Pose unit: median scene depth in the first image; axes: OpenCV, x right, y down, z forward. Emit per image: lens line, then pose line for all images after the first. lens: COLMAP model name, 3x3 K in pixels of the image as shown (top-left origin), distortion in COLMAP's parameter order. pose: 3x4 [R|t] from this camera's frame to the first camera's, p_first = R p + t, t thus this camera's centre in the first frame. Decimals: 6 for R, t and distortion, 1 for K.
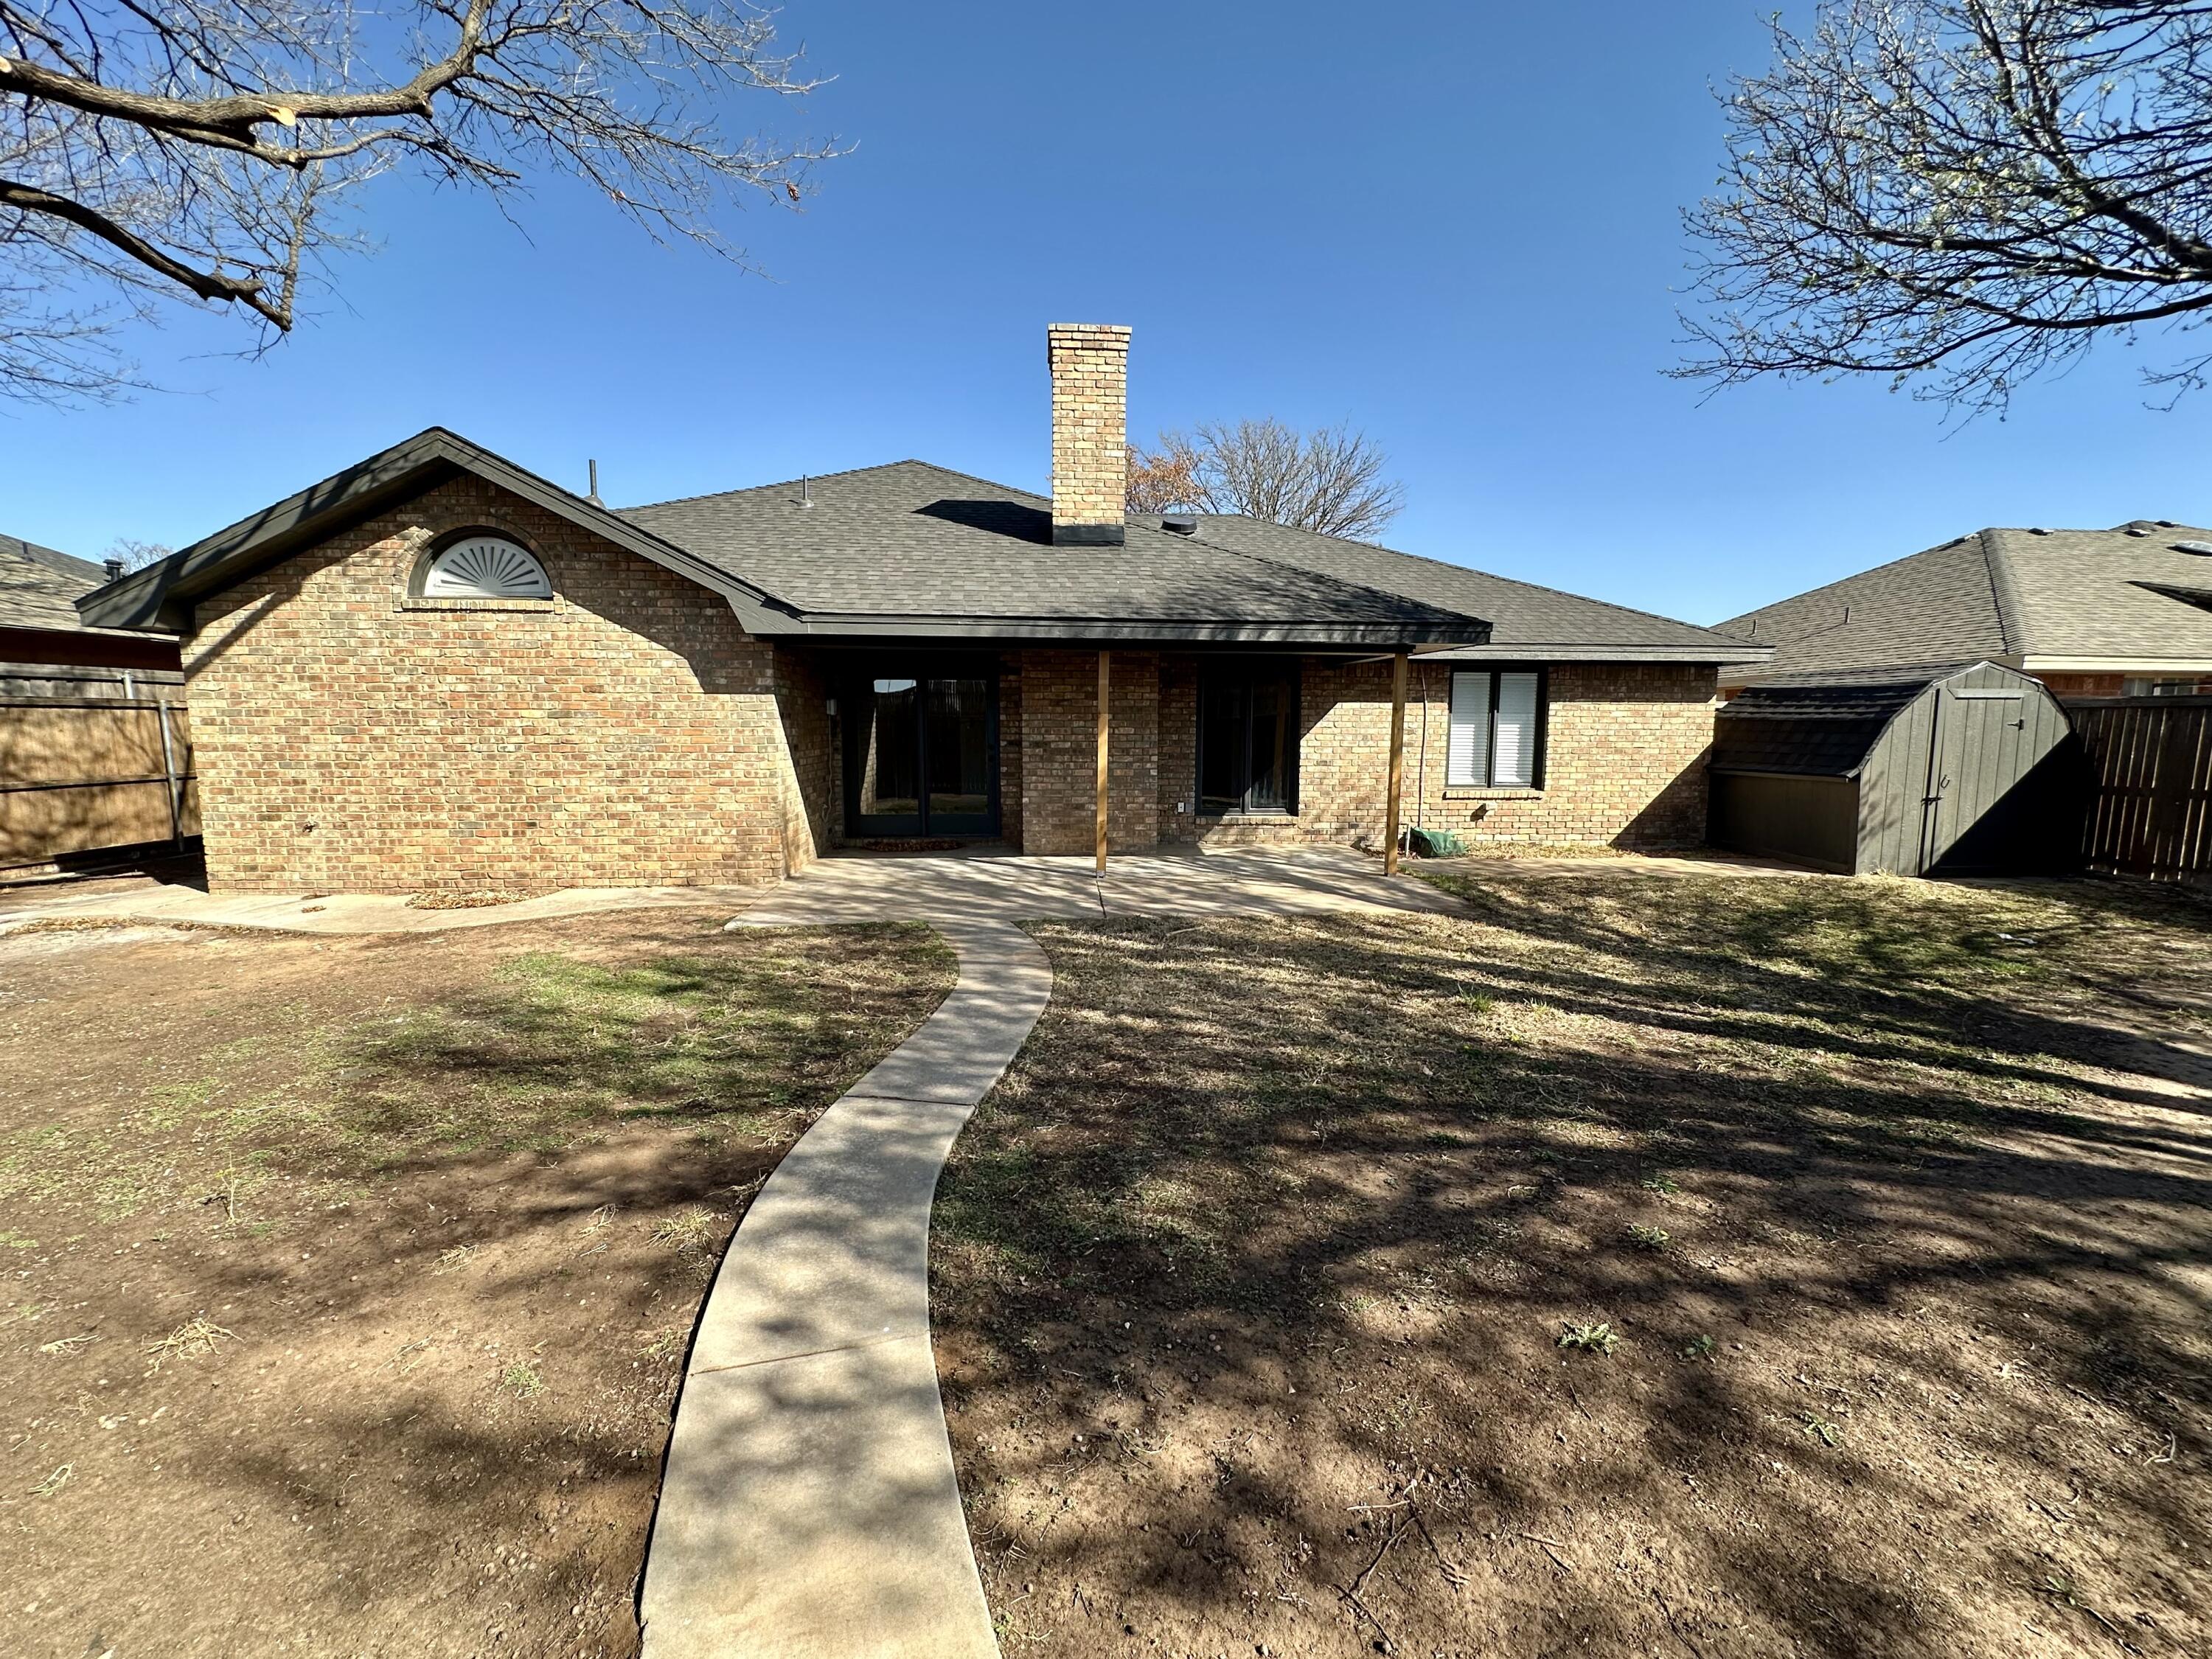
lens RADIAL K [[884.7, 0, 1099.6], [0, 884.7, 825.8], [0, 0, 1]] dist [0.003478, 0.000219]
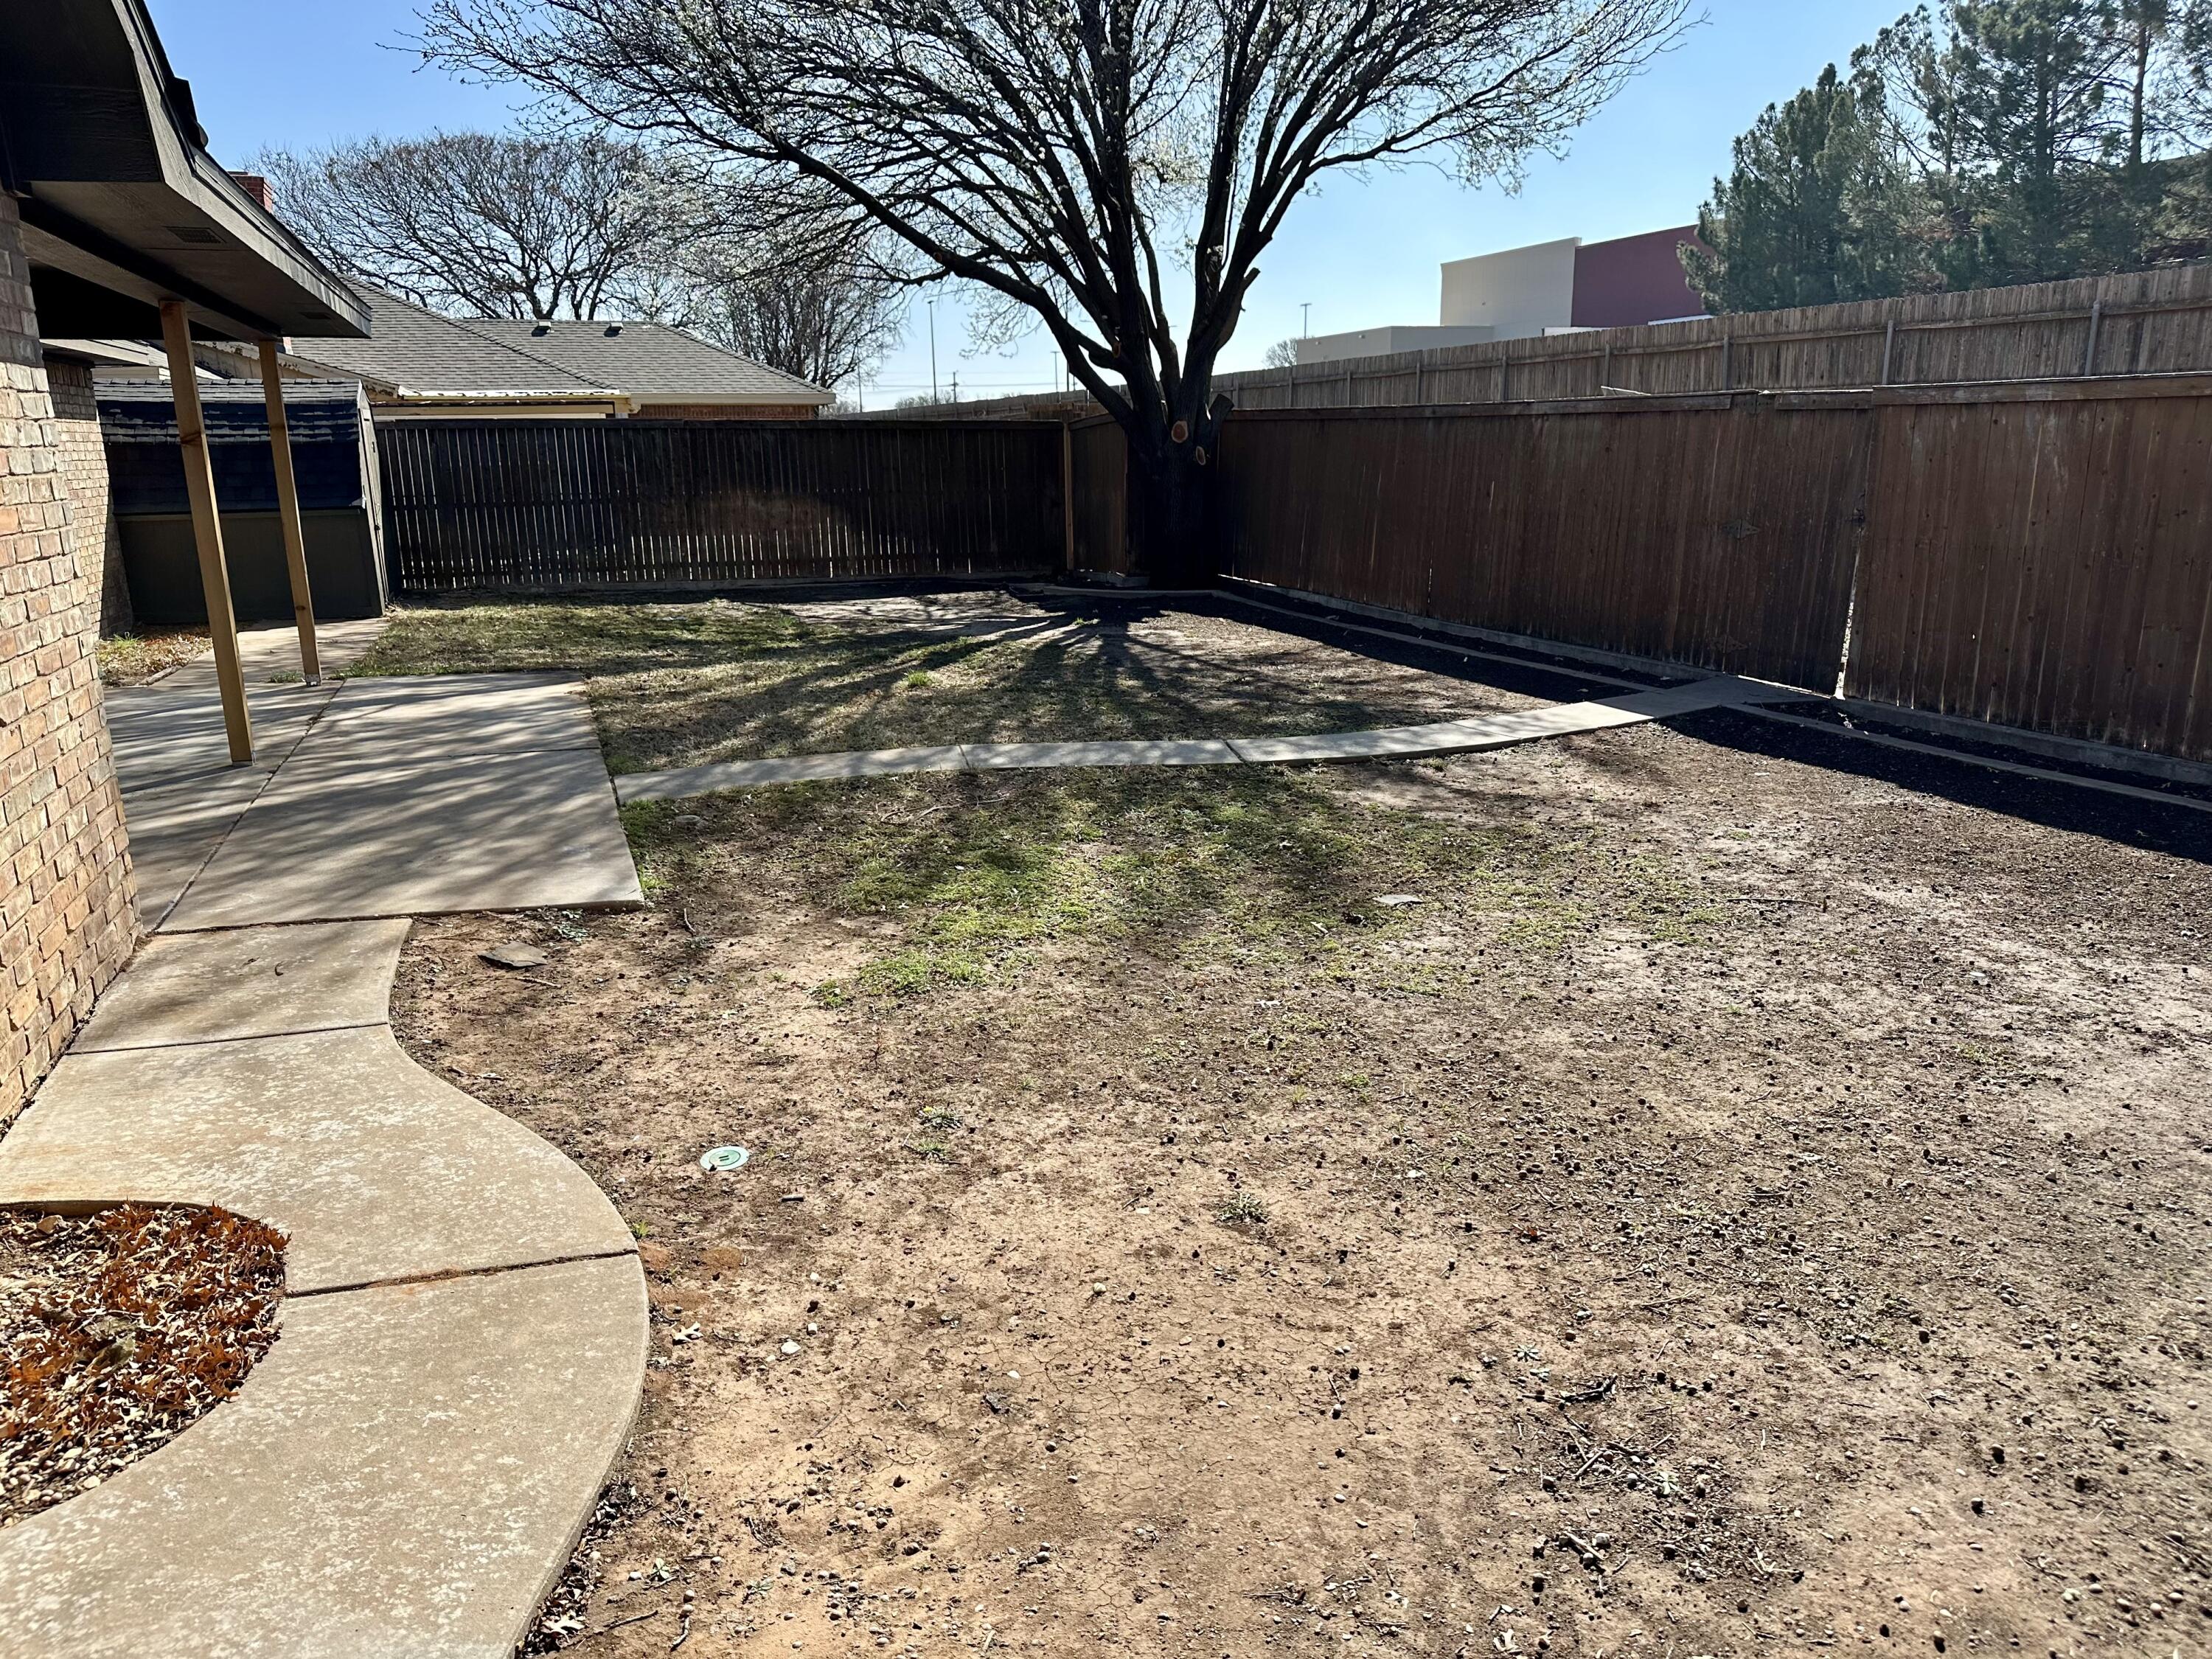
lens RADIAL K [[1538.2, 0, 1092.8], [0, 1538.2, 833.7], [0, 0, 1]] dist [0.079639, -0.092914]
pose [[-0.262076, -0.239851, 0.934766, -1.042328], [0.124894, 0.952046, 0.279301, -0.099975], [-0.956931, 0.189945, -0.219553, 0.783318]]
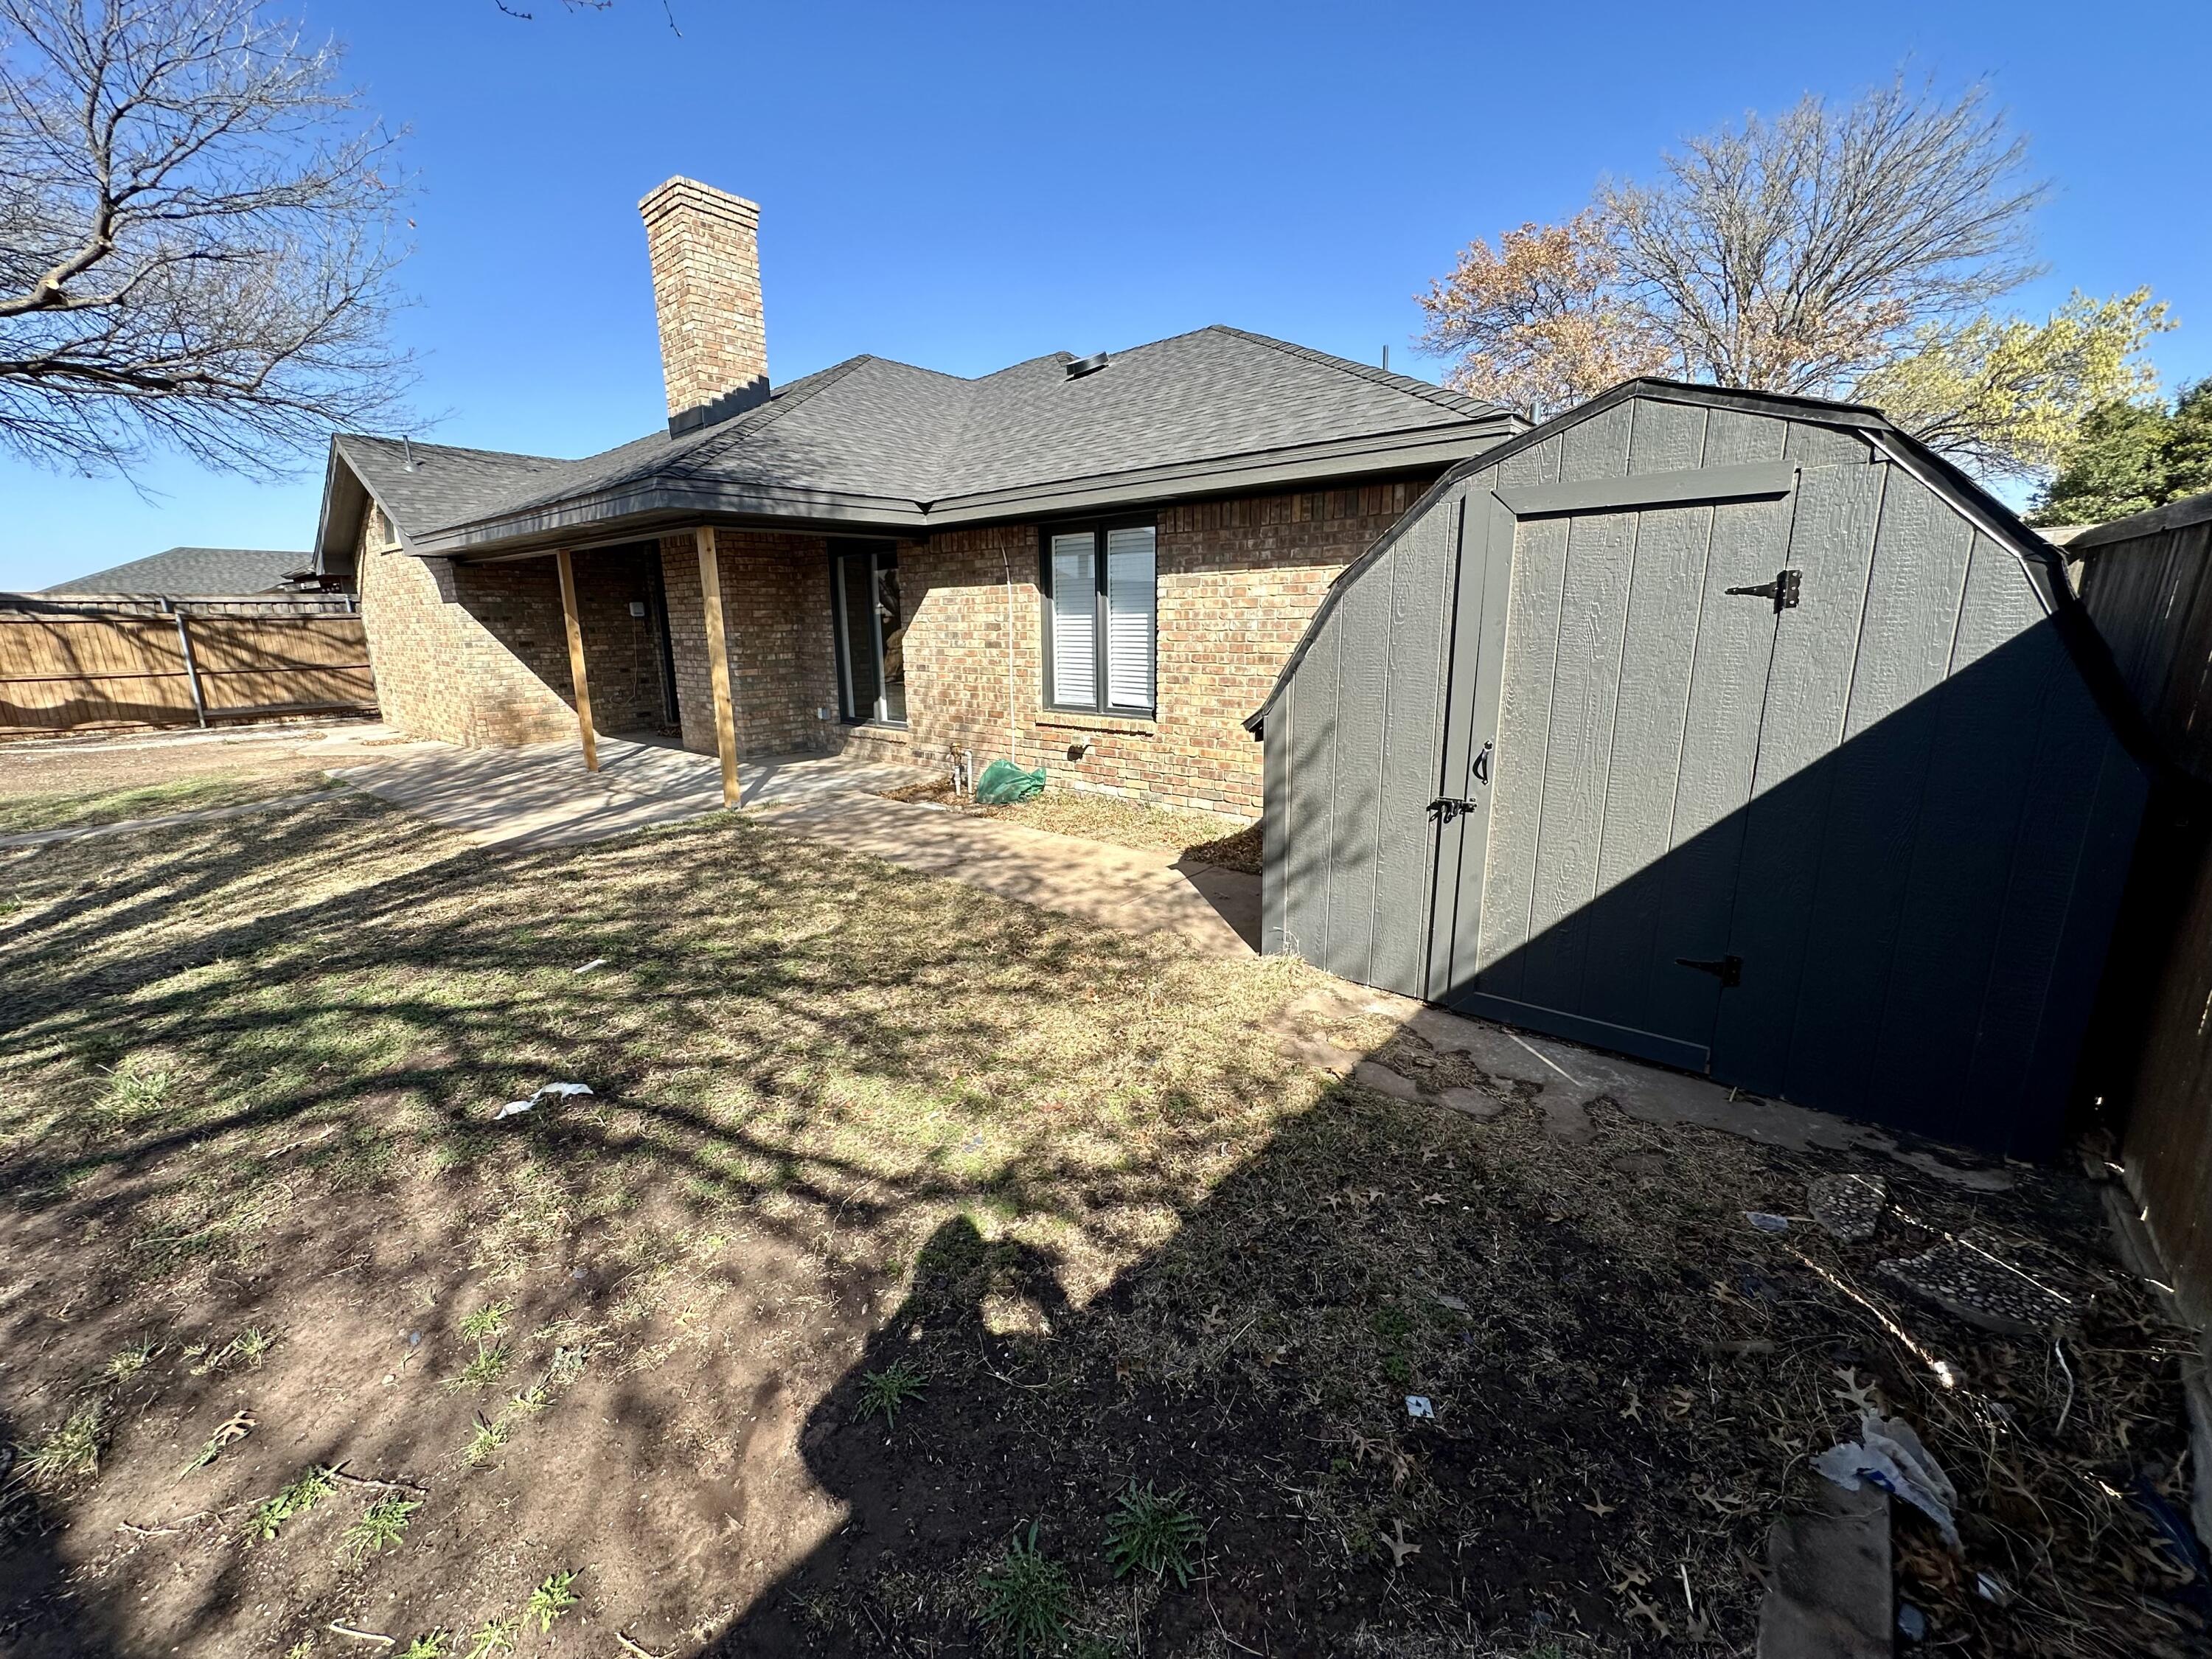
lens RADIAL K [[887.0, 0, 1105.5], [0, 887.0, 812.7], [0, 0, 1]] dist [0.001619, 0.003584]
pose [[0.703491, 0.138132, -0.697151, 1.241824], [-0.065768, 0.989374, 0.129667, -0.074910], [0.707654, -0.045369, 0.705101, 0.736169]]
